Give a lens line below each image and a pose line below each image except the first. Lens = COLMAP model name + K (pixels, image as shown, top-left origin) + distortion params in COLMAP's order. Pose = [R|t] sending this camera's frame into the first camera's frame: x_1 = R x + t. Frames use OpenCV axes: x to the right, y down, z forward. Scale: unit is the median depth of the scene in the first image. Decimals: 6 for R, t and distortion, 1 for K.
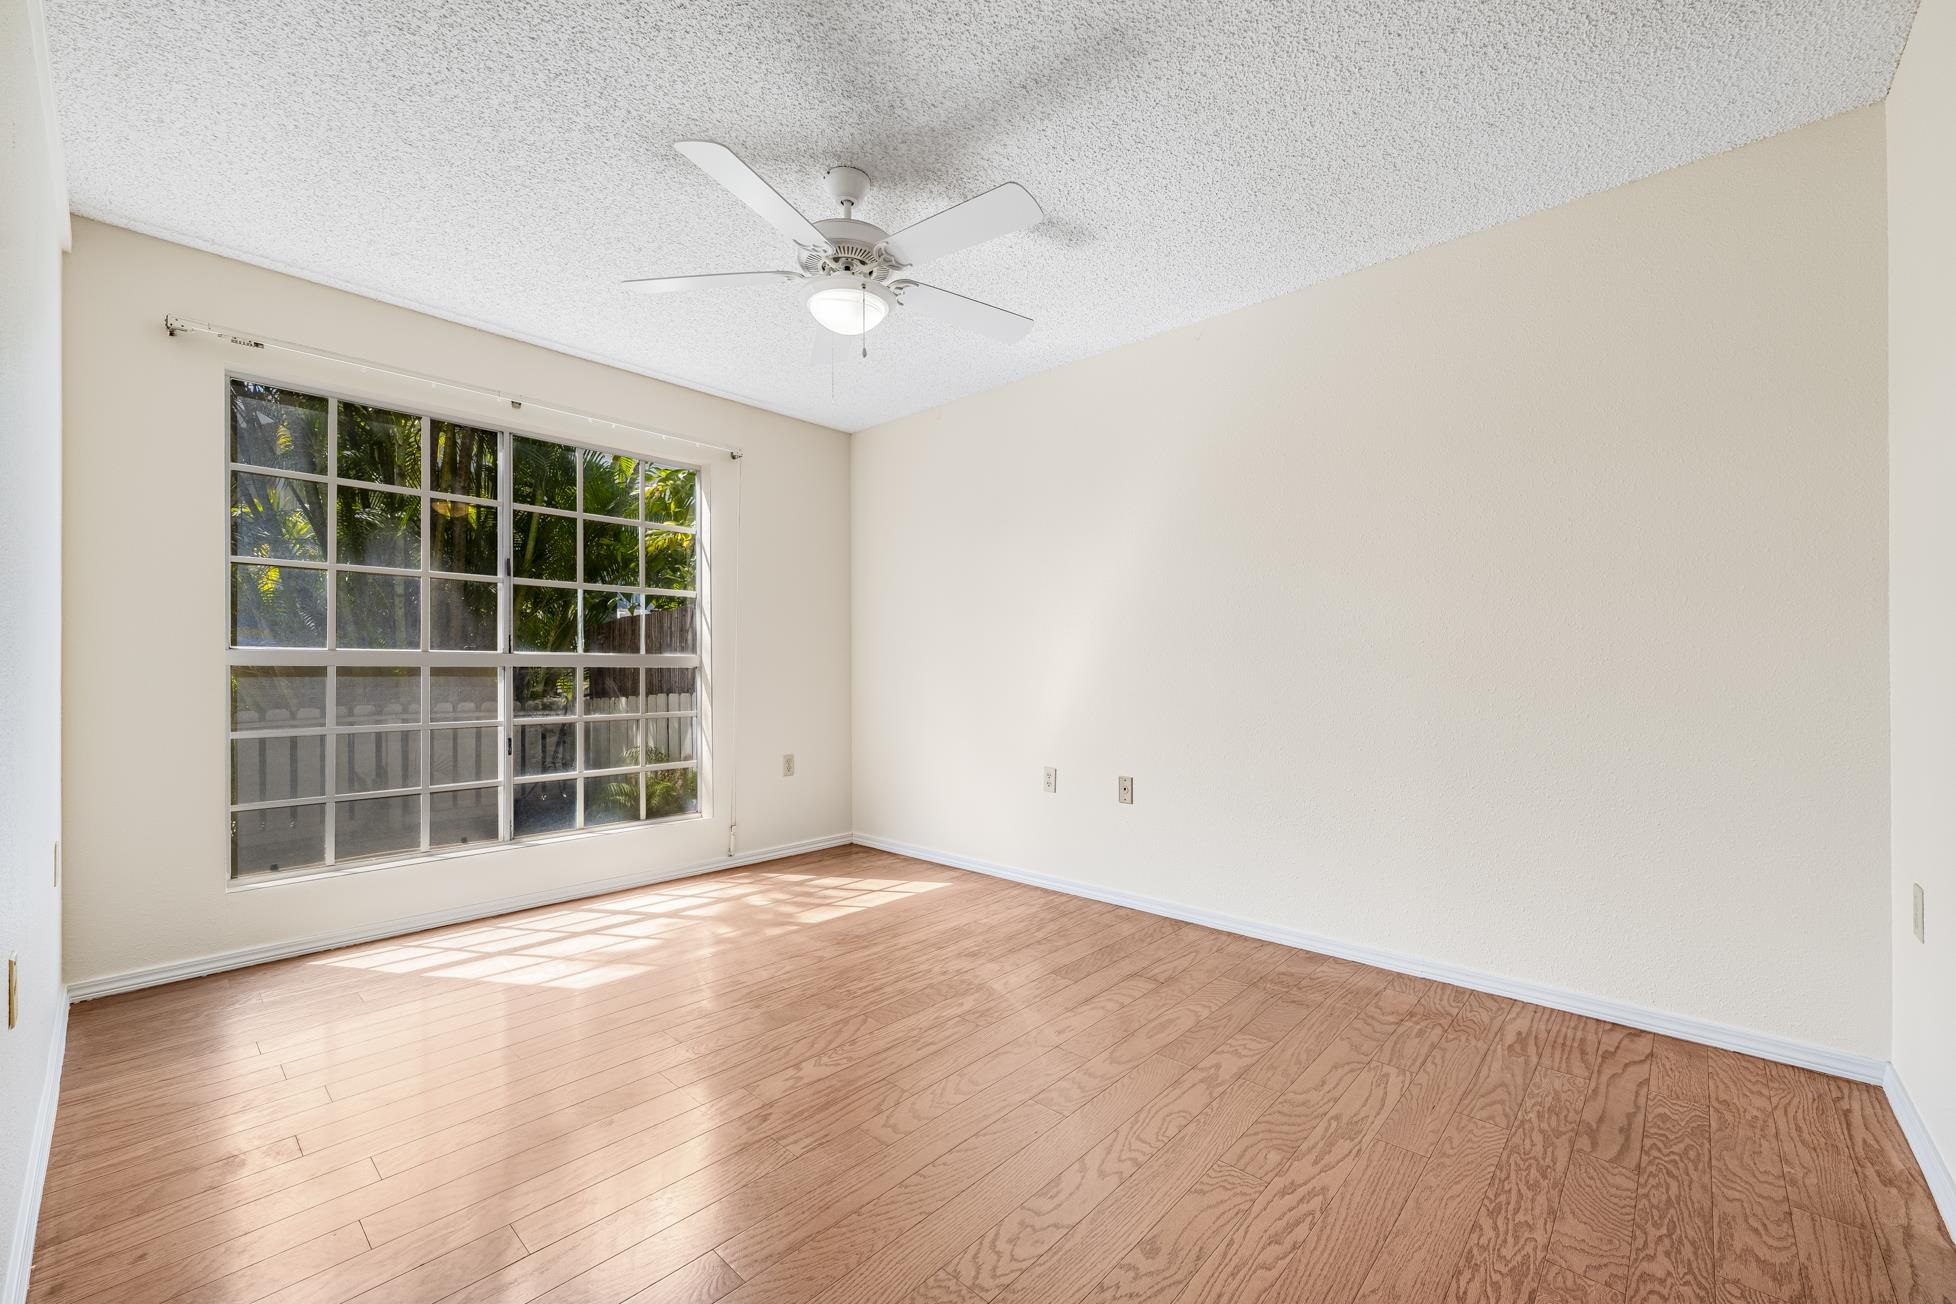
lens RADIAL K [[767.2, 0, 975.8], [0, 767.2, 663.8], [0, 0, 1]] dist [0.000331, 0.000062]
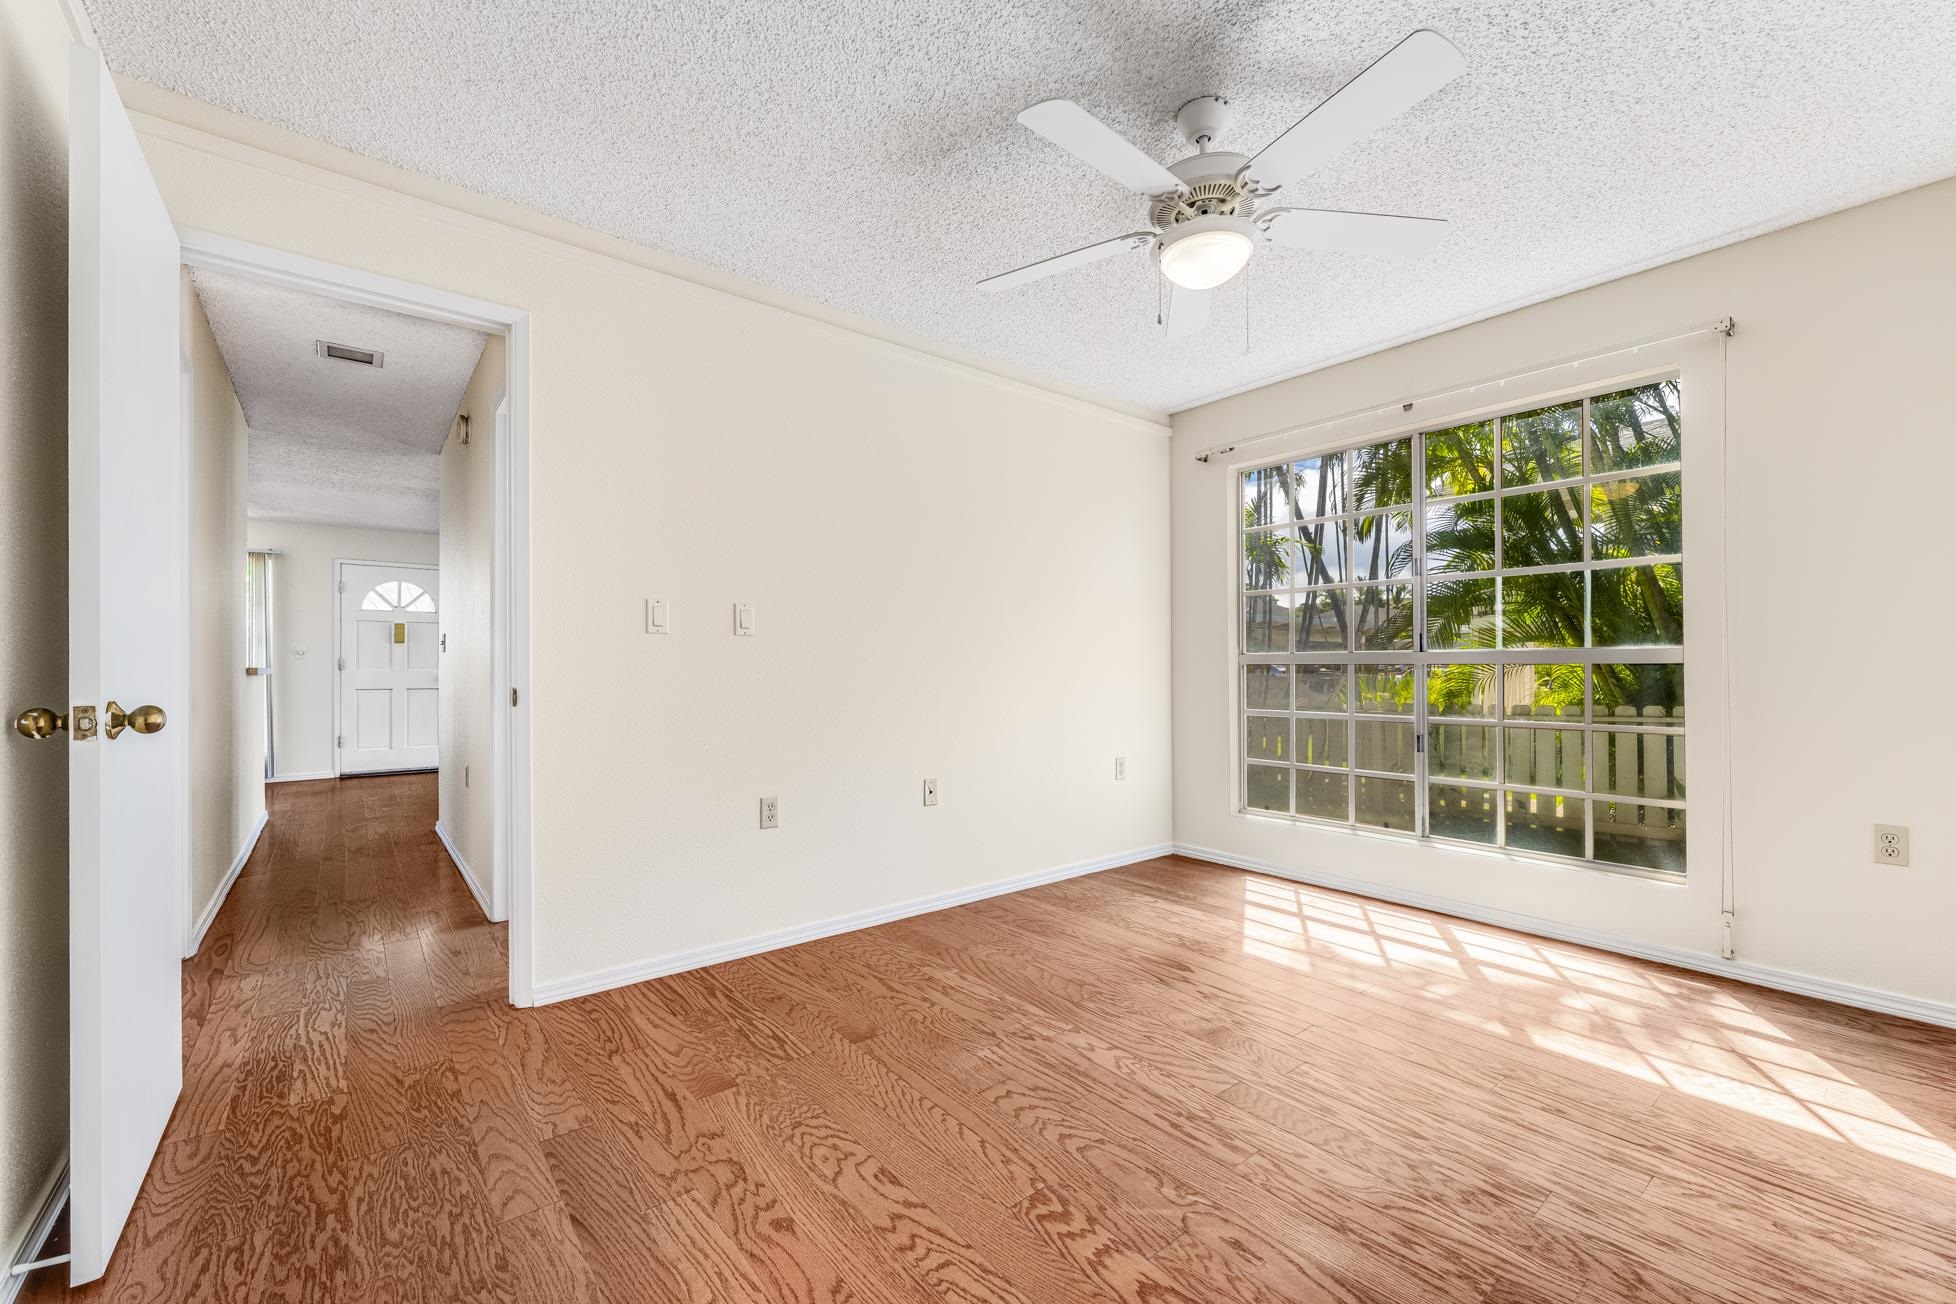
lens RADIAL K [[786.0, 0, 974.8], [0, 786.0, 655.7], [0, 0, 1]] dist [0.000115, 0.000137]
pose [[-0.140467, -0.016143, -0.989954, 0.553813], [0.008355, 0.999812, -0.017489, 0.006124], [0.990050, -0.010727, -0.140305, 0.624701]]
